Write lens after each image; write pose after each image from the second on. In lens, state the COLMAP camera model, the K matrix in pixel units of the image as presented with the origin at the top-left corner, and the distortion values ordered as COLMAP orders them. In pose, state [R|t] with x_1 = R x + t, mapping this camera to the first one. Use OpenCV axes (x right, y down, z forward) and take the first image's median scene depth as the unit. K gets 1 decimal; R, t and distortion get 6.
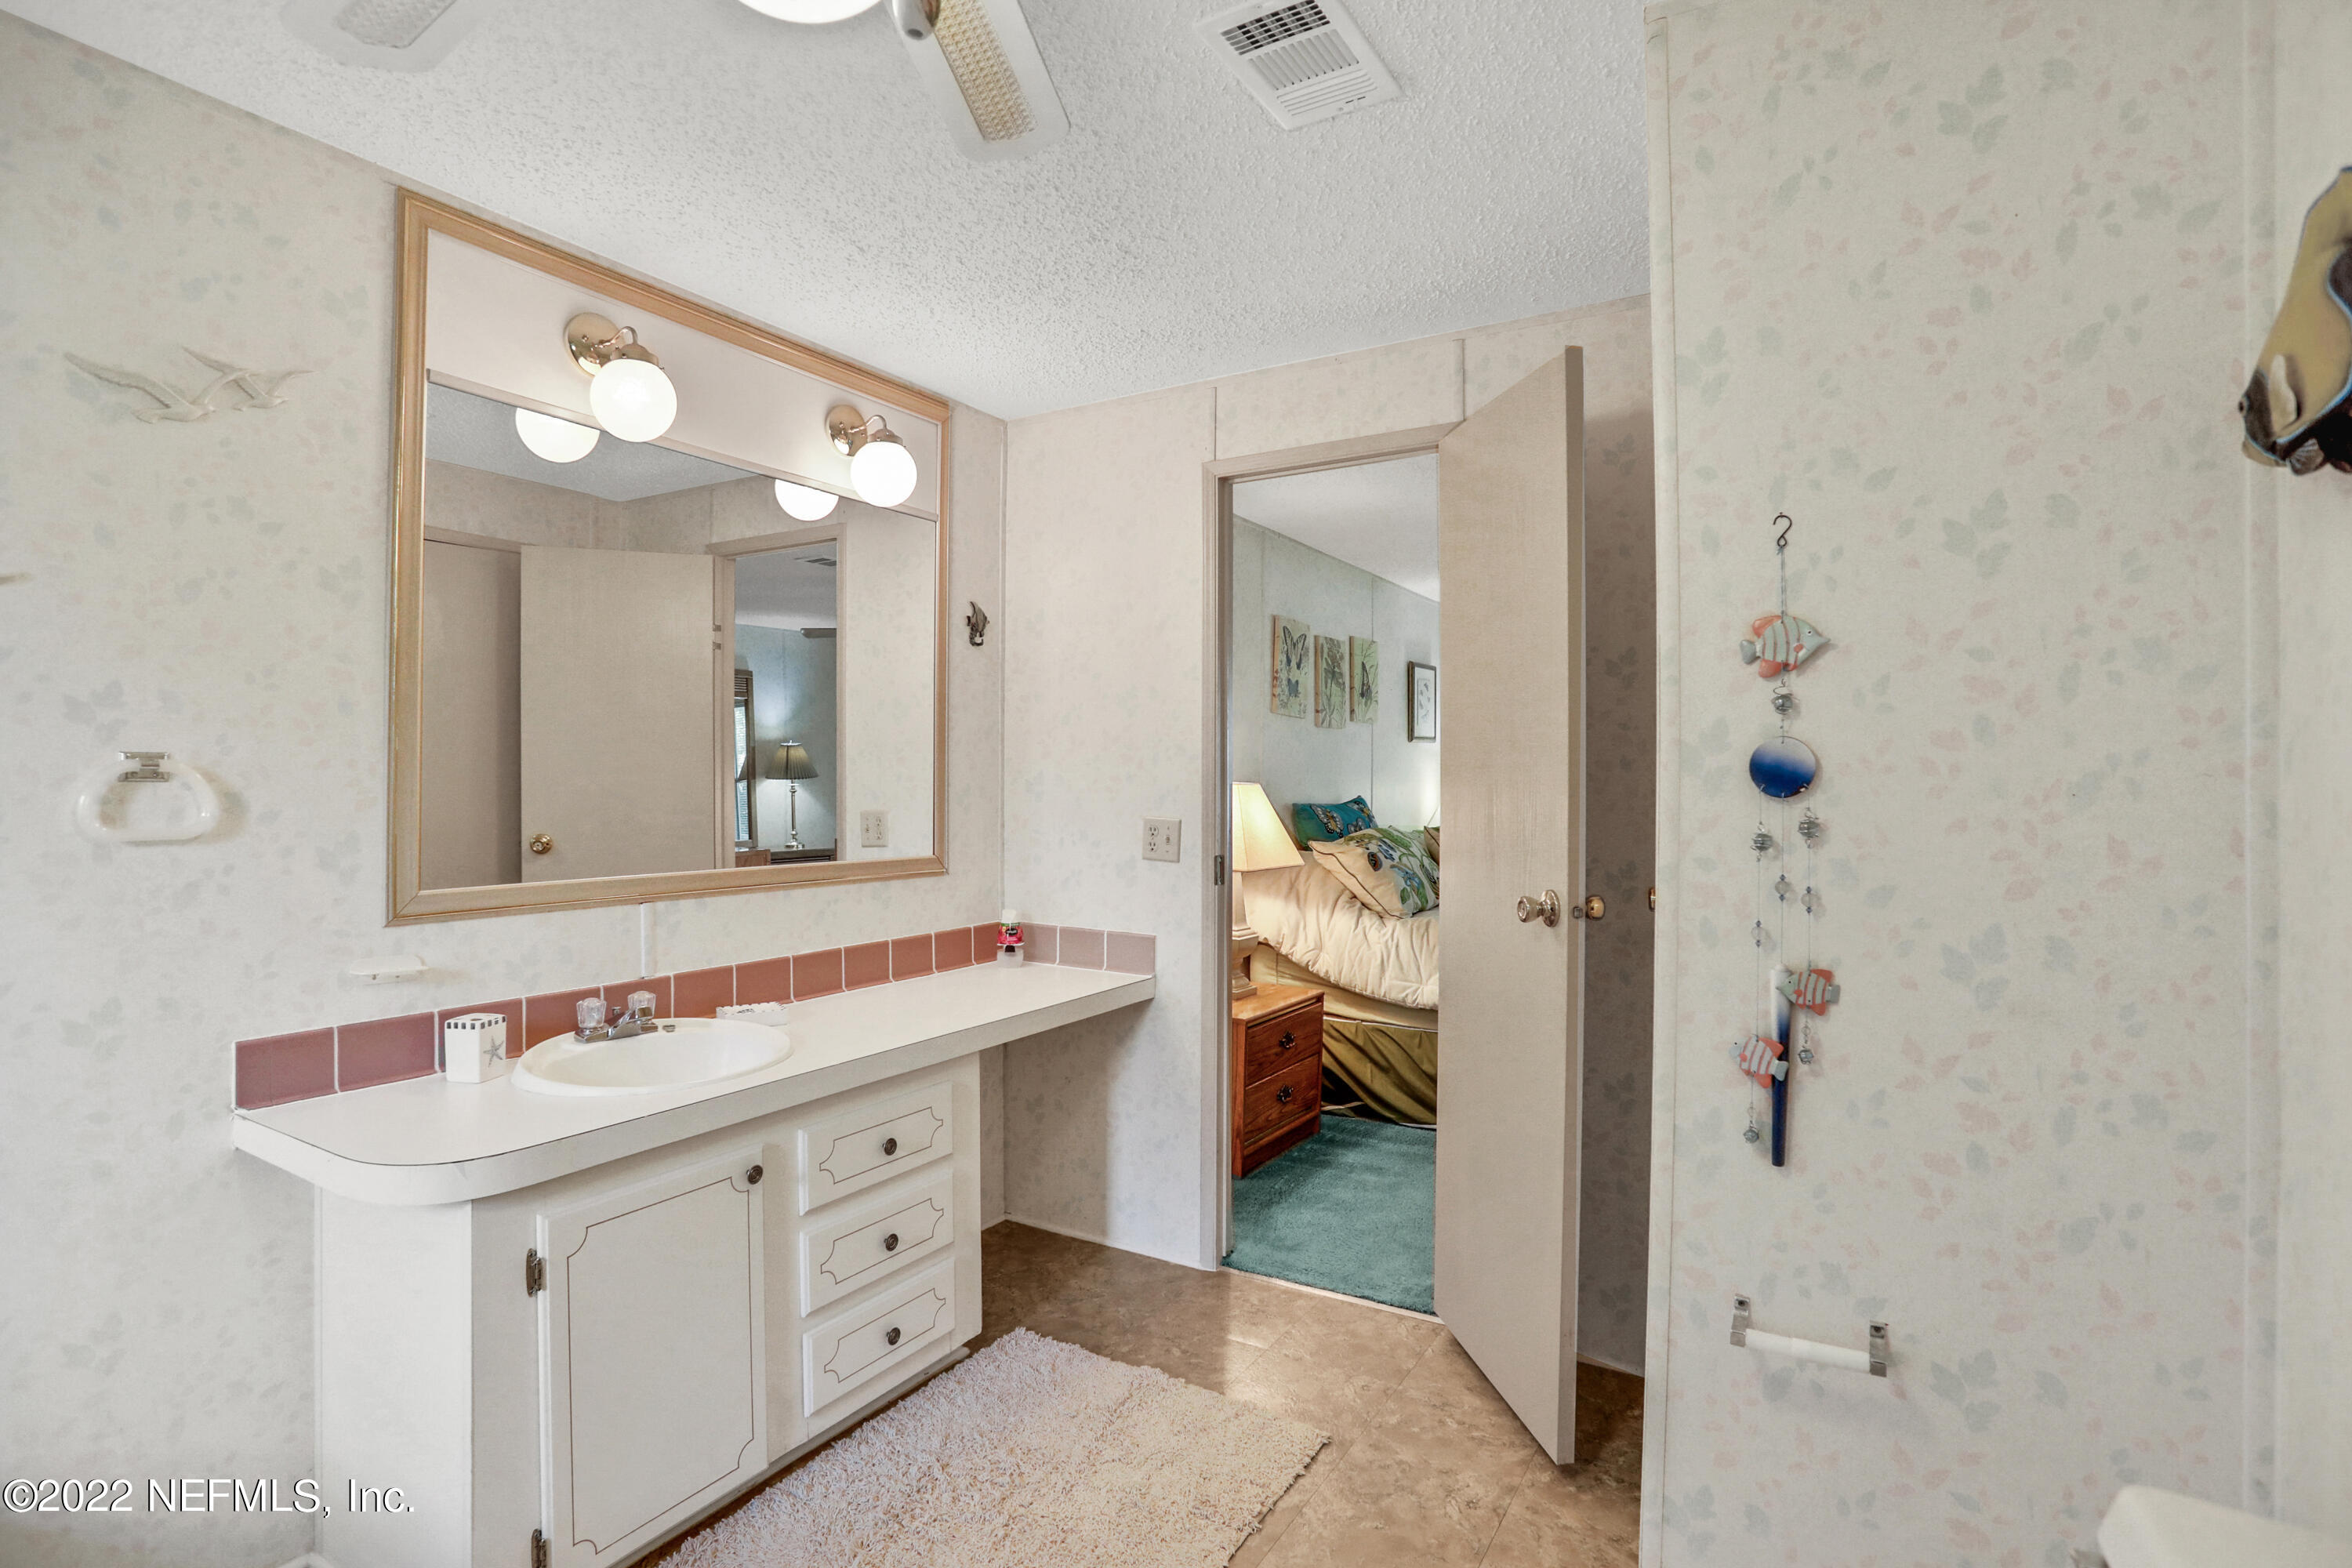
lens RADIAL K [[1170.9, 0, 1188.4], [0, 1170.9, 788.7], [0, 0, 1]] dist [-0.073107, 0.033887]
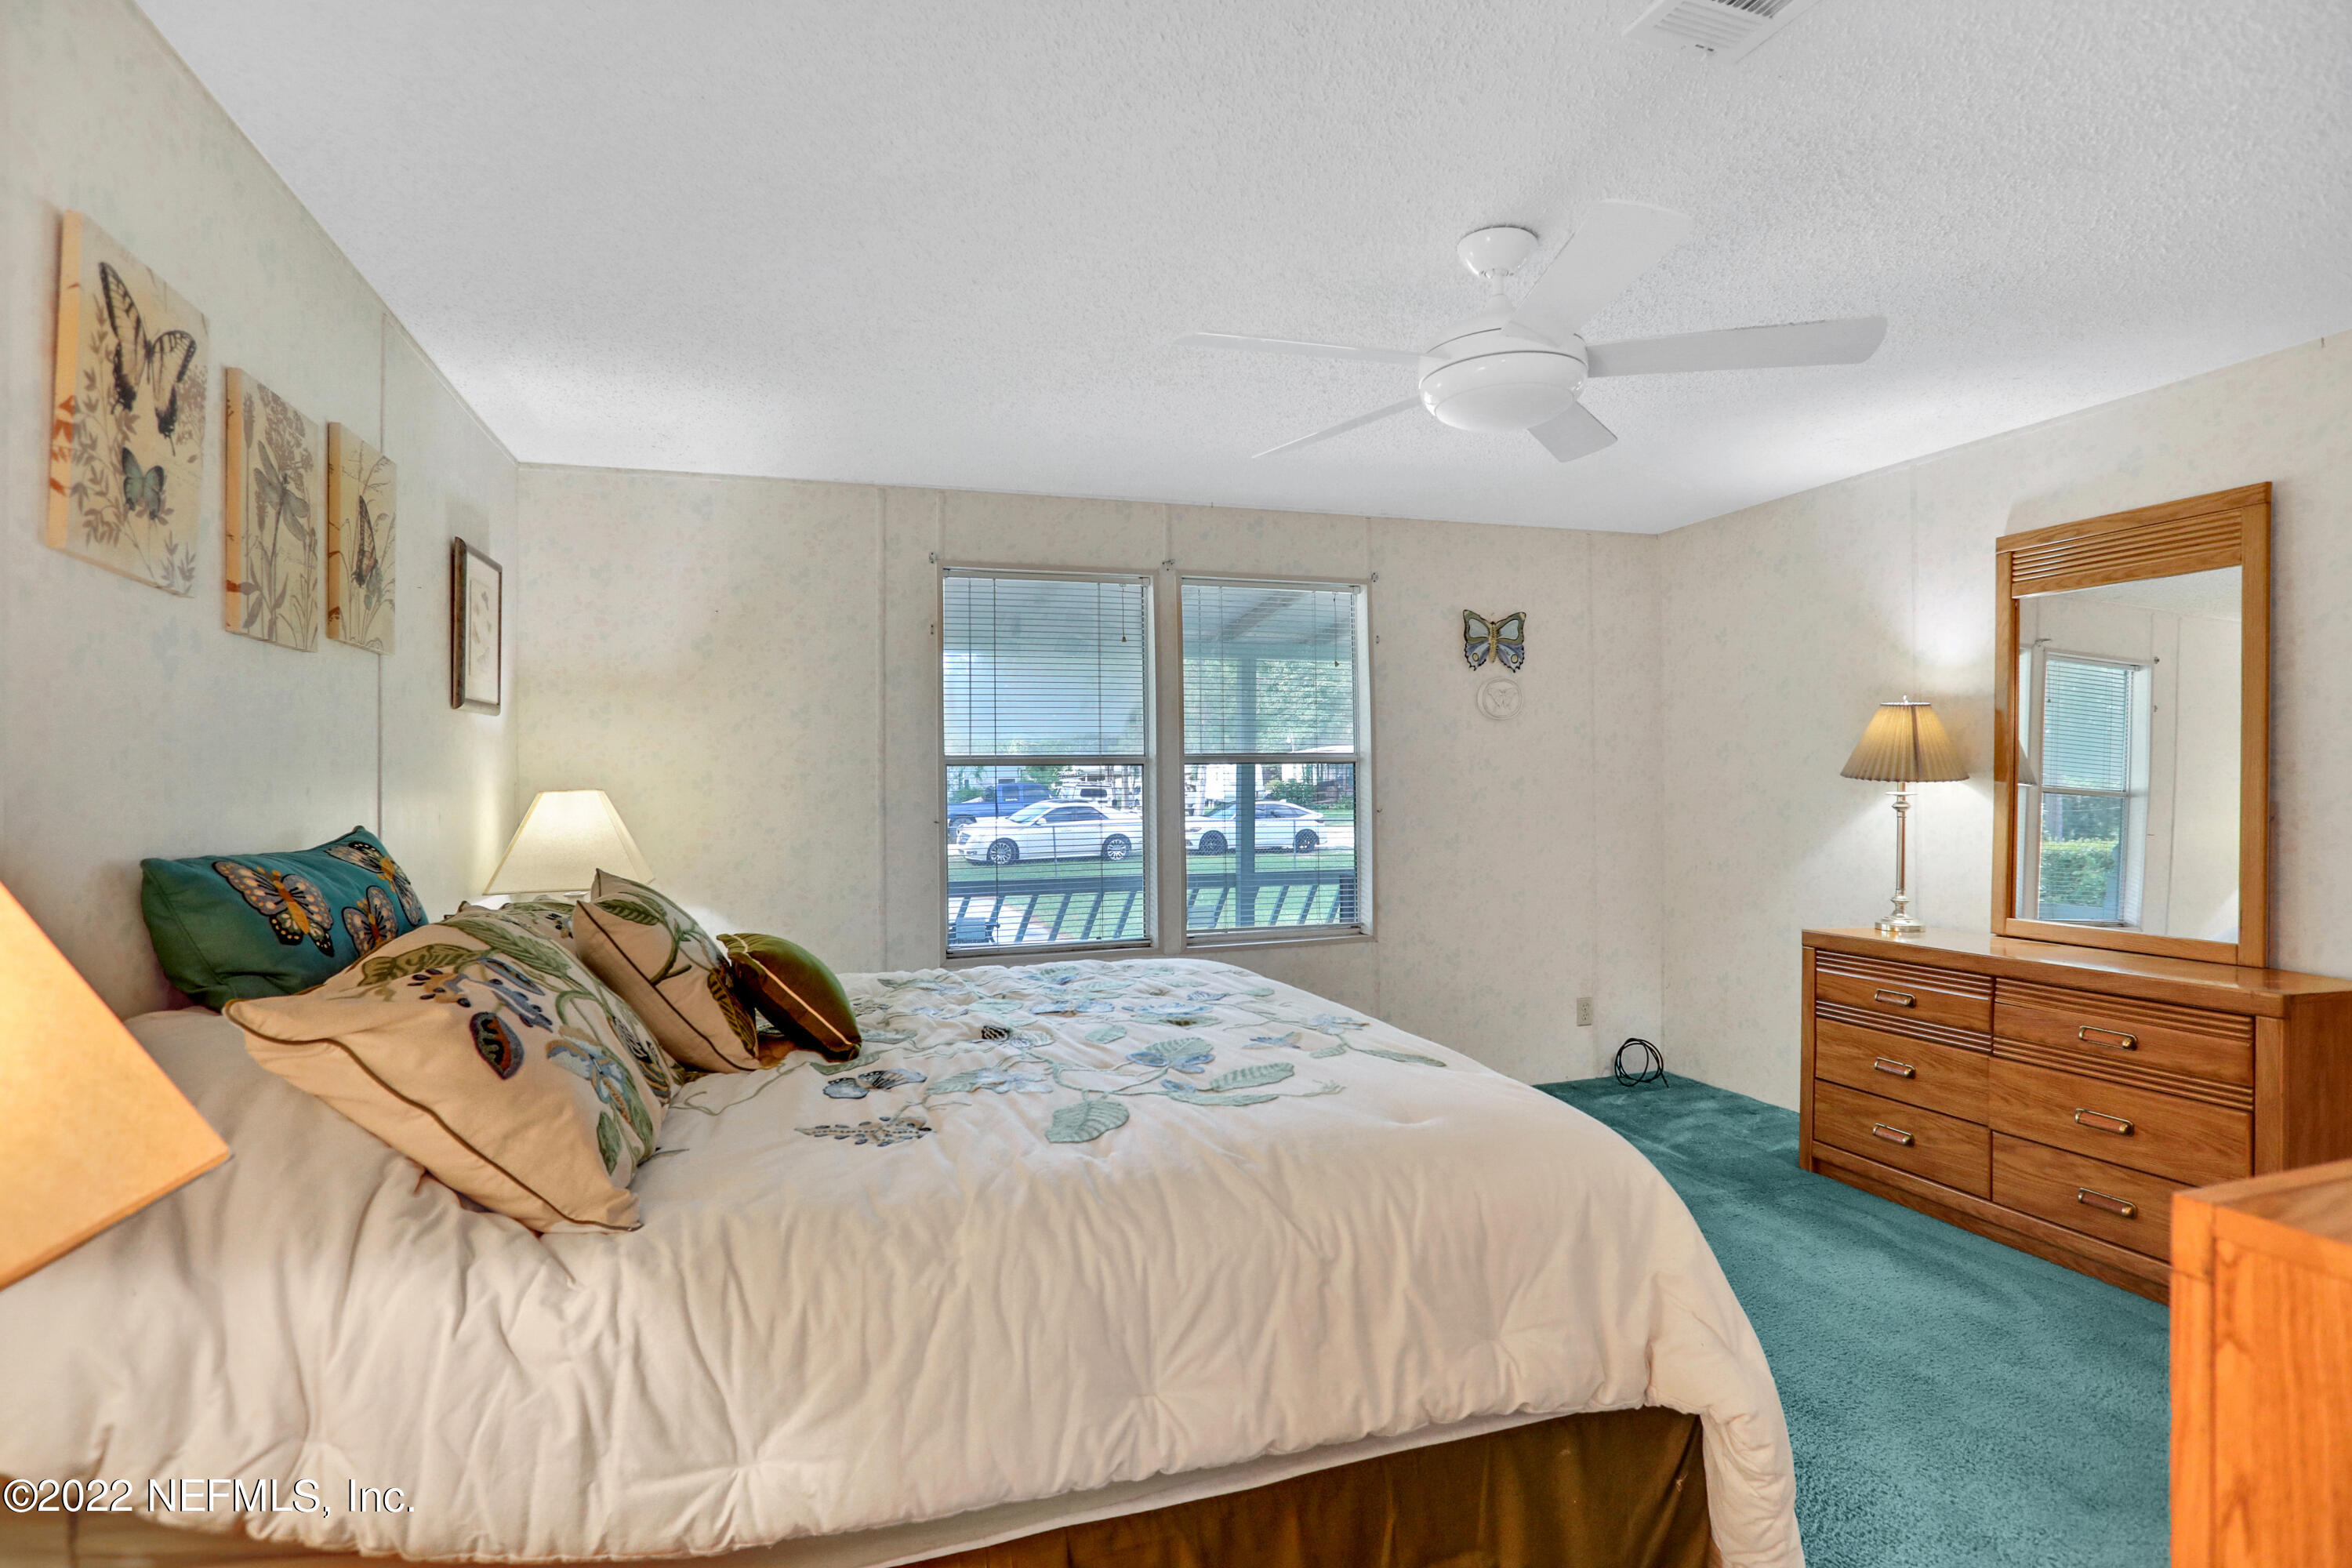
lens RADIAL K [[1170.9, 0, 1188.4], [0, 1170.9, 788.7], [0, 0, 1]] dist [-0.073107, 0.033887]
pose [[0.659509, 0.000409, 0.751696, 0.049697], [0.010477, 0.999898, -0.009737, -0.000123], [-0.751623, 0.014297, 0.659437, 0.614985]]
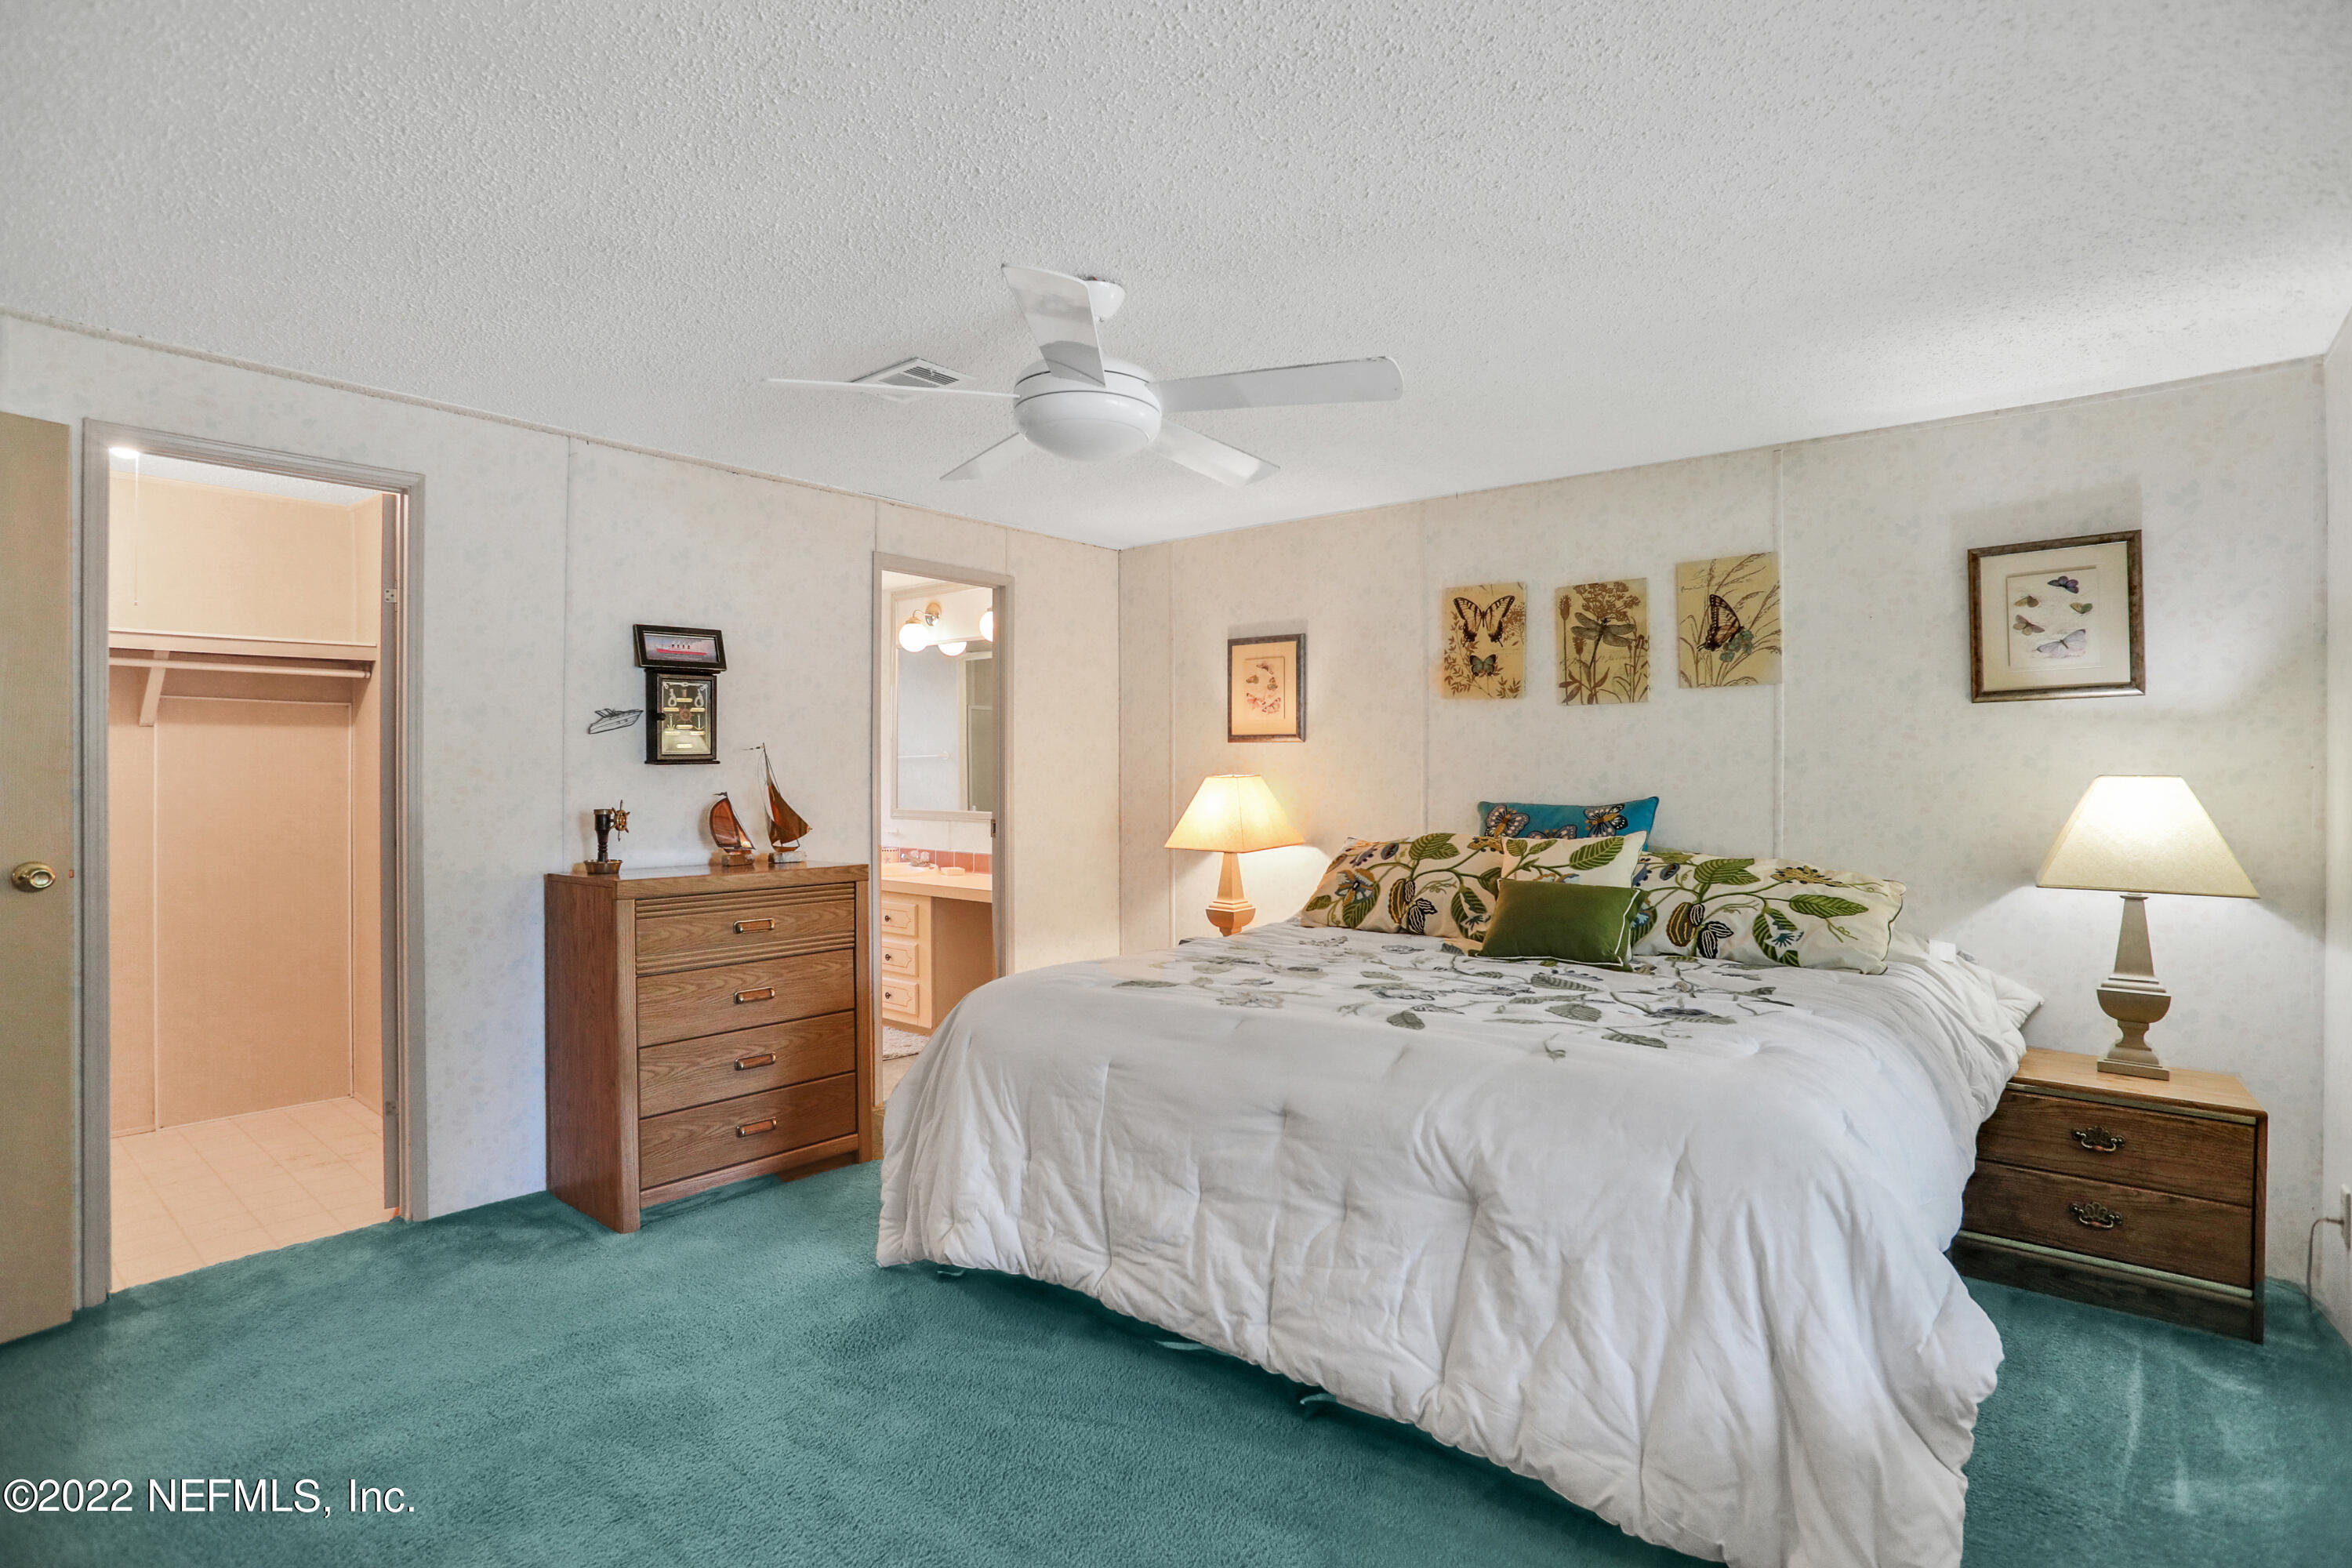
lens RADIAL K [[1144.2, 0, 1173.1], [0, 1144.2, 773.3], [0, 0, 1]] dist [-0.071298, 0.034071]
pose [[-0.170246, -0.001990, -0.985400, 0.973308], [-0.010640, 0.999943, -0.000182, -0.005535], [0.985344, 0.010454, -0.170258, 0.950122]]
